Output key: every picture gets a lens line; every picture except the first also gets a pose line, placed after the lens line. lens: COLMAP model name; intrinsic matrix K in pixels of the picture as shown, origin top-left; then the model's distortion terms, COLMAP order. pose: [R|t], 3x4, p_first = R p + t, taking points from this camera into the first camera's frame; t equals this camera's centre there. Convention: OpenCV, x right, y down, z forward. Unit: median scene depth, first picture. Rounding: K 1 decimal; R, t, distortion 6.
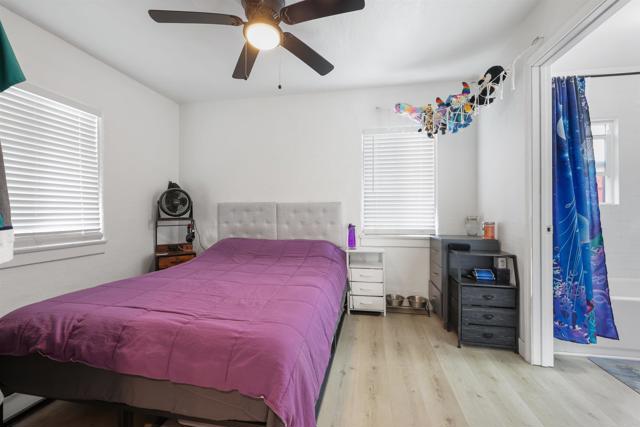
lens RADIAL K [[258.6, 0, 320.0], [0, 258.6, 210.5], [0, 0, 1]] dist [-0.001116, -0.000047]
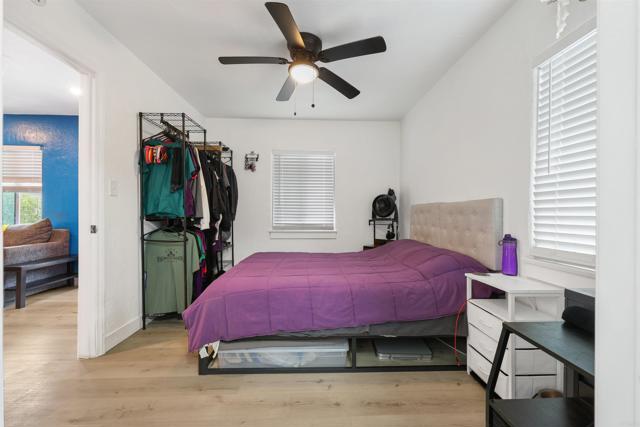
lens RADIAL K [[258.6, 0, 319.5], [0, 258.6, 213.5], [0, 0, 1]] dist [-0.001116, -0.000047]
pose [[0.235661, 0.002599, -0.971832, 0.584557], [-0.002932, 0.999994, 0.001964, 0.004249], [0.971831, 0.002387, 0.235668, 0.446054]]
